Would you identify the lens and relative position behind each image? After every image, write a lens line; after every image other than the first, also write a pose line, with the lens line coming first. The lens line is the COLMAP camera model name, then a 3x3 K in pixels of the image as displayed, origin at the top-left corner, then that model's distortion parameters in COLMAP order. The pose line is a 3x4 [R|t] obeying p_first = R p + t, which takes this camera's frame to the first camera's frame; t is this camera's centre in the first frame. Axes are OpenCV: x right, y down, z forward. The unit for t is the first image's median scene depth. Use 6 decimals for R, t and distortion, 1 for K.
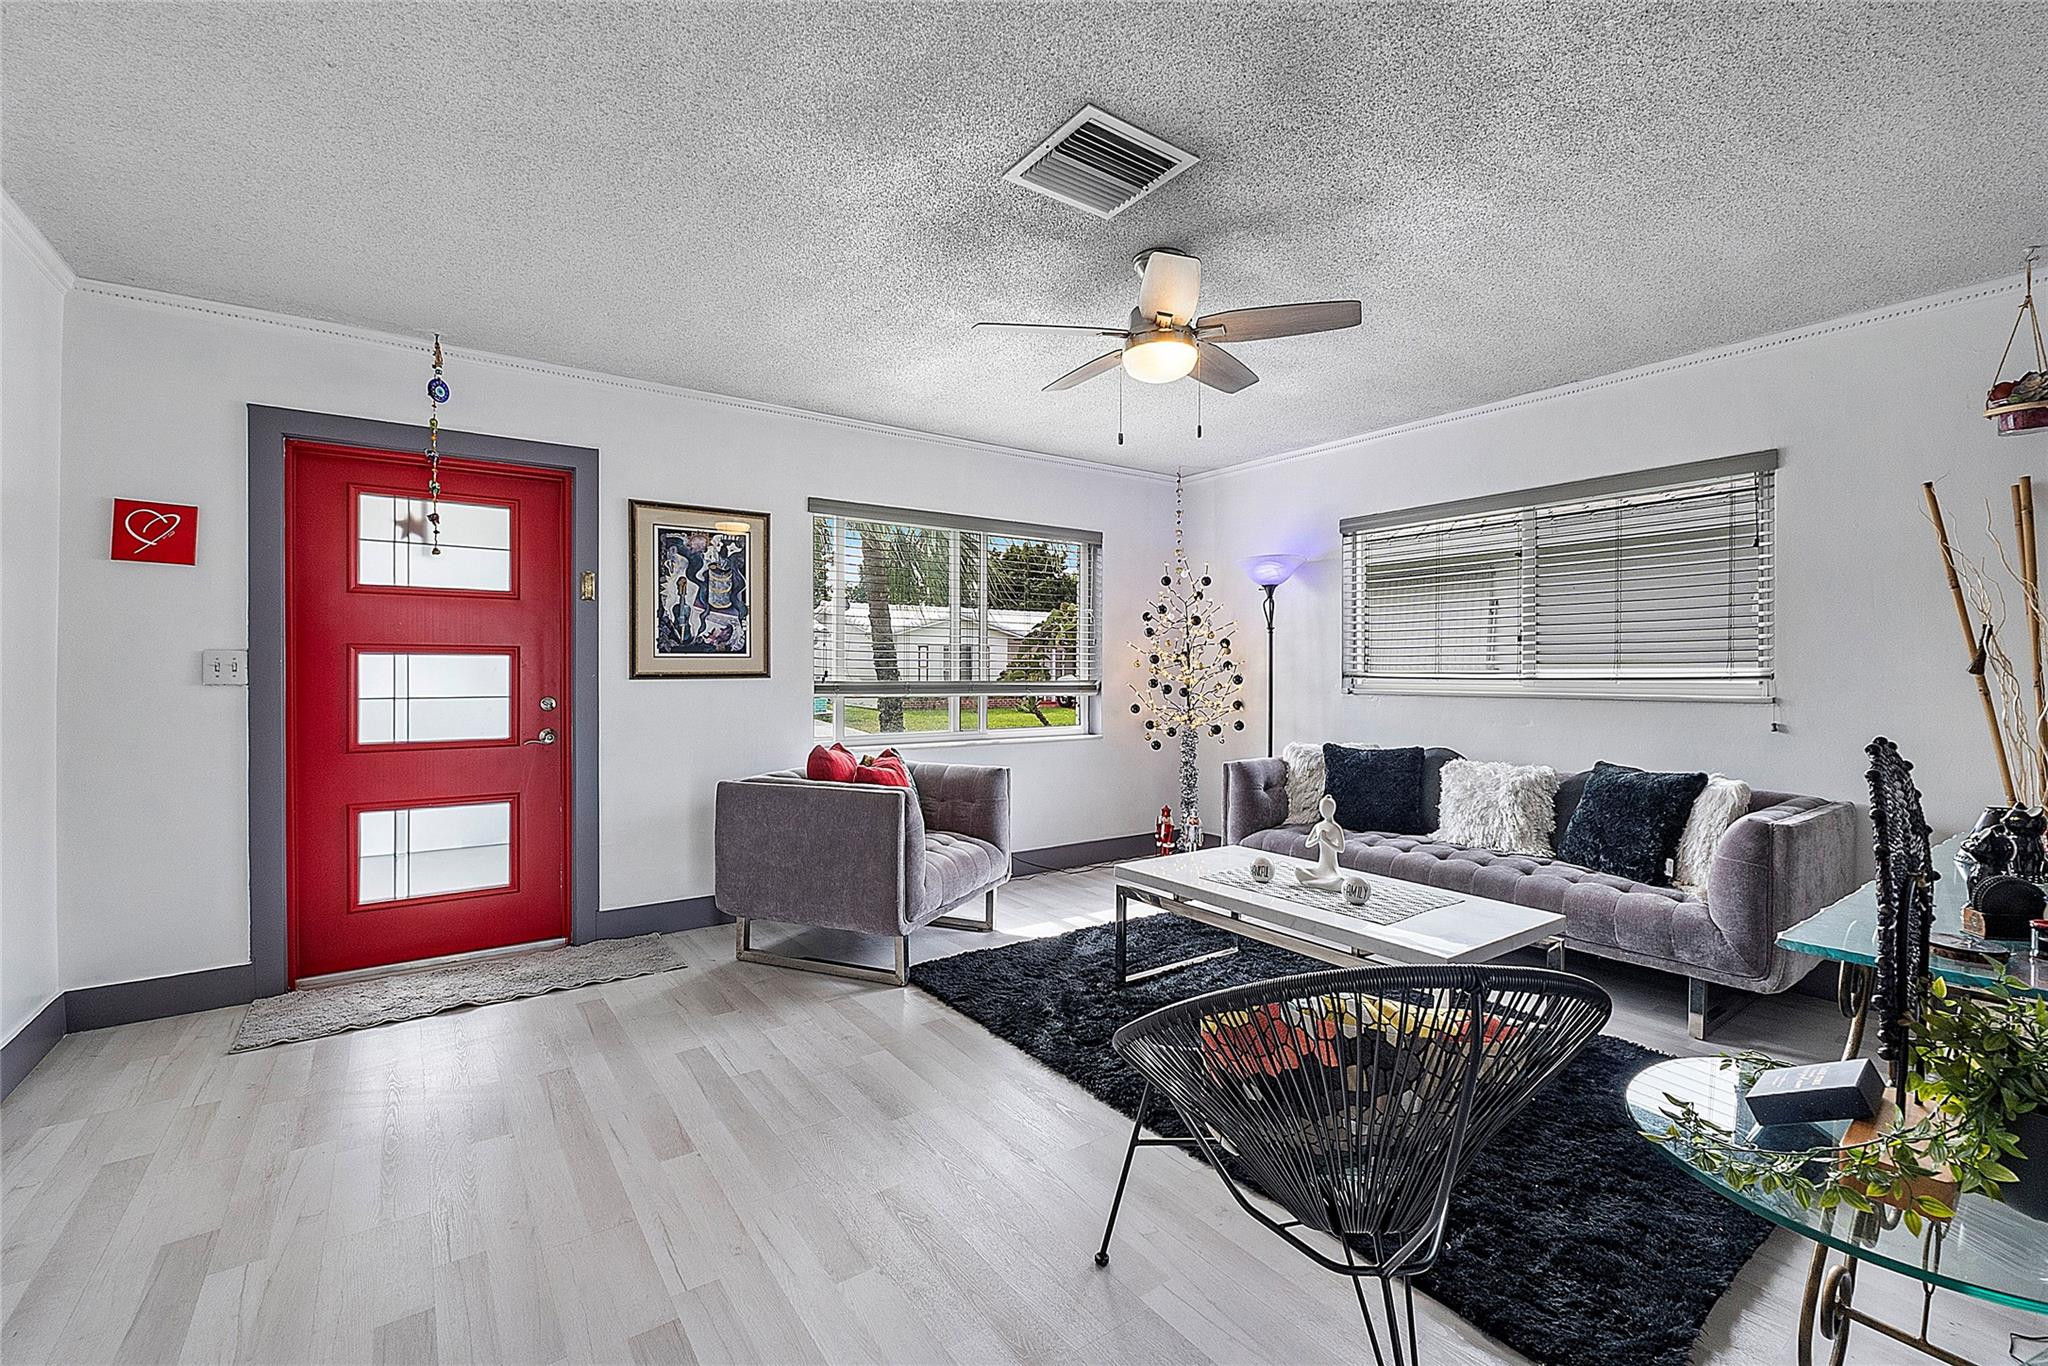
lens RADIAL K [[866.7, 0, 1025.6], [0, 866.7, 675.6], [0, 0, 1]] dist [-0.003163, -0.000243]
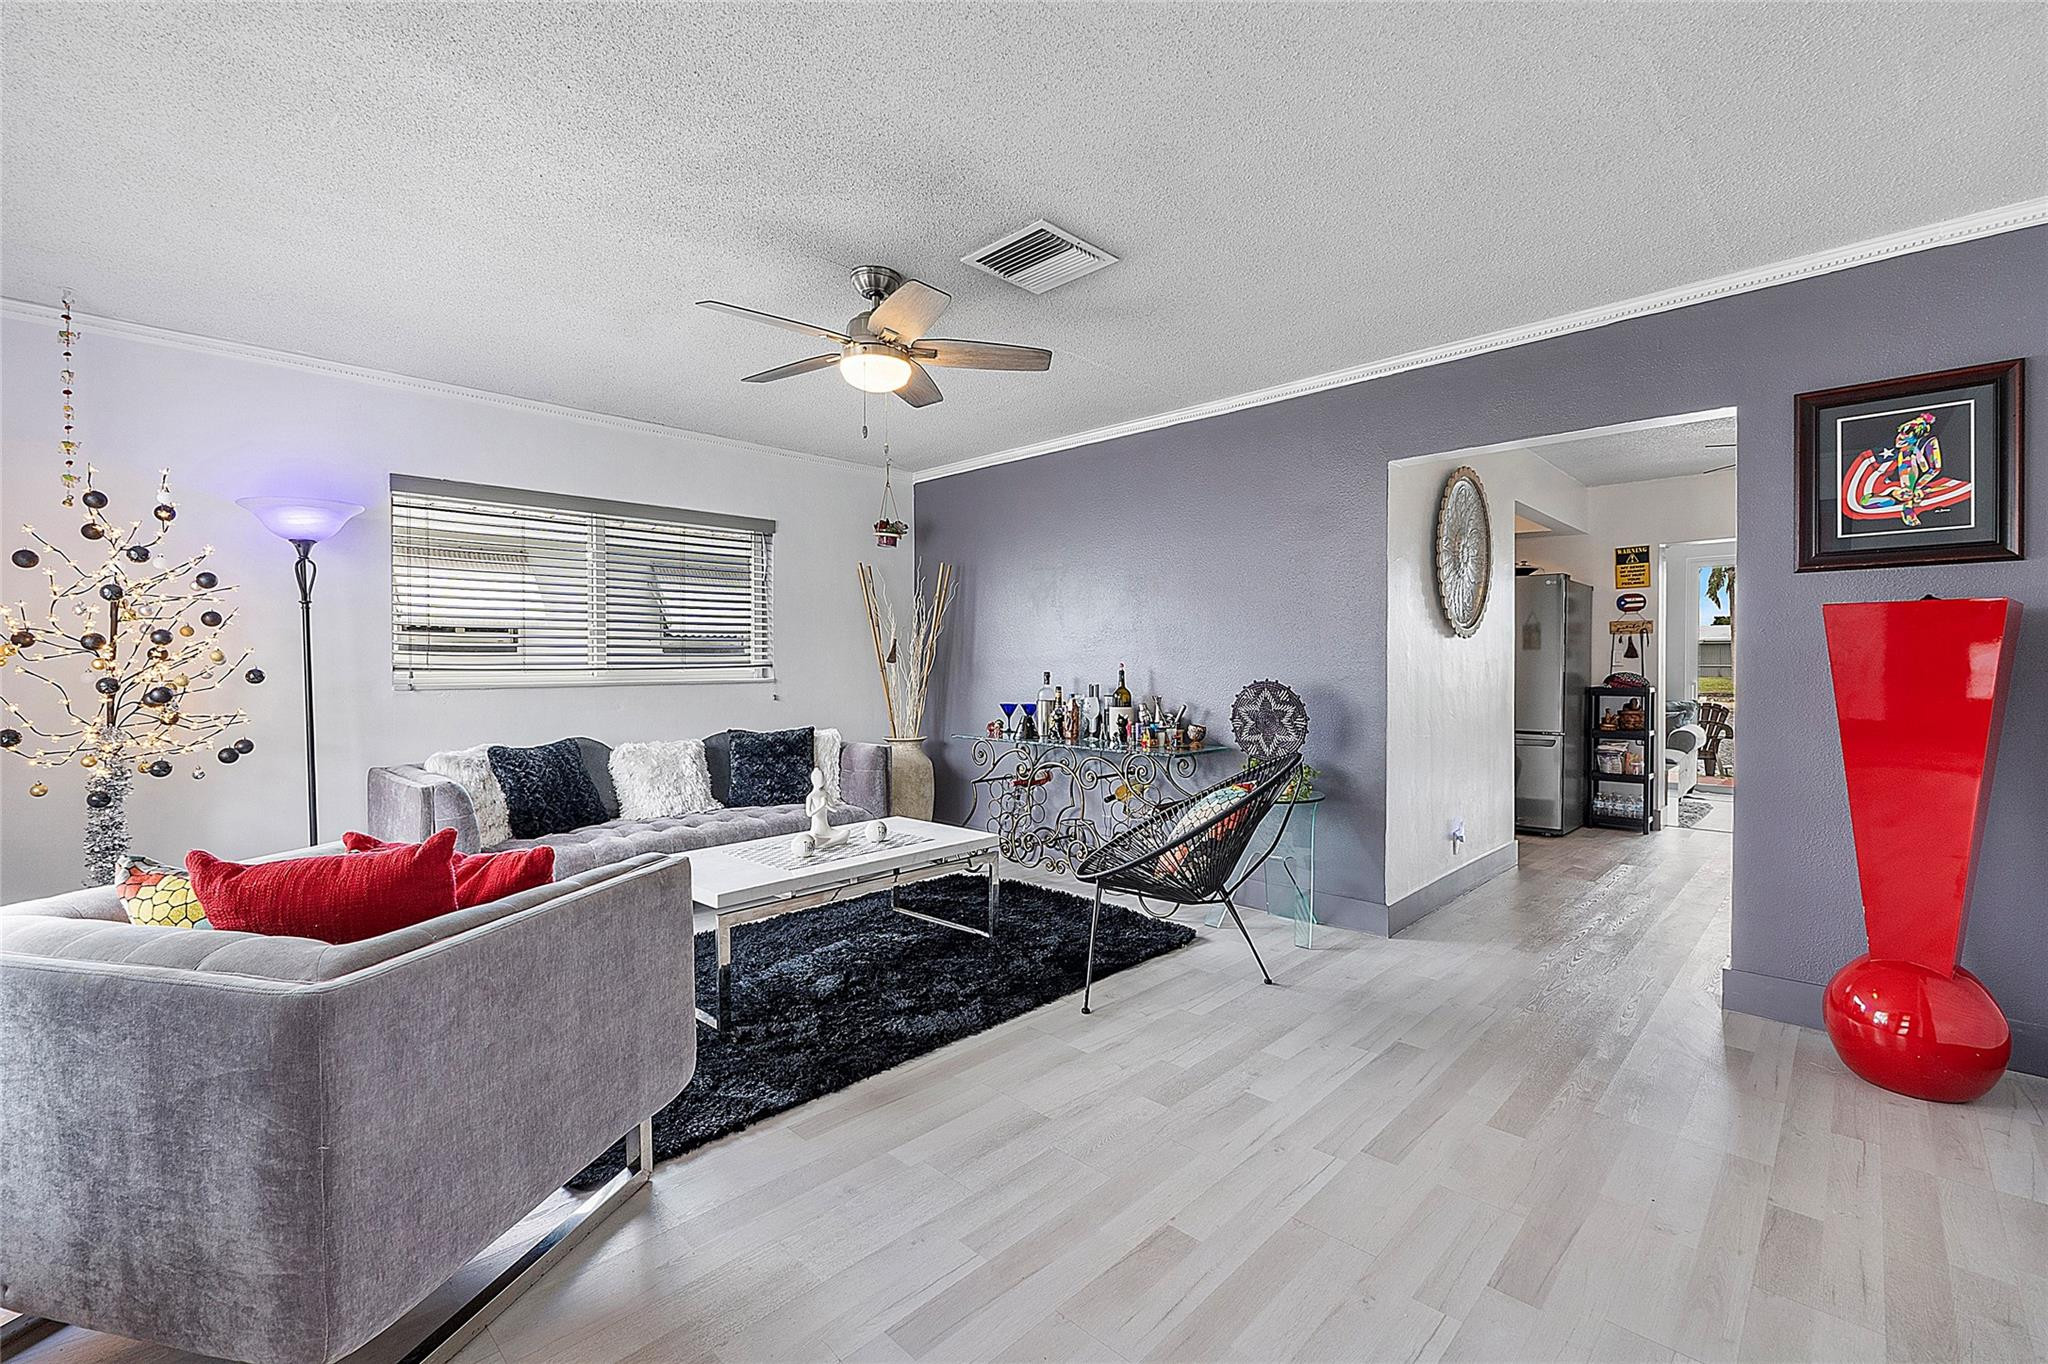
lens RADIAL K [[866.7, 0, 1025.6], [0, 866.7, 674.6], [0, 0, 1]] dist [-0.003163, -0.000243]
pose [[-0.175148, -0.013986, 0.984443, -0.892189], [0.007142, 0.999855, 0.015476, -0.003704], [-0.984516, 0.009742, -0.175023, 0.962786]]
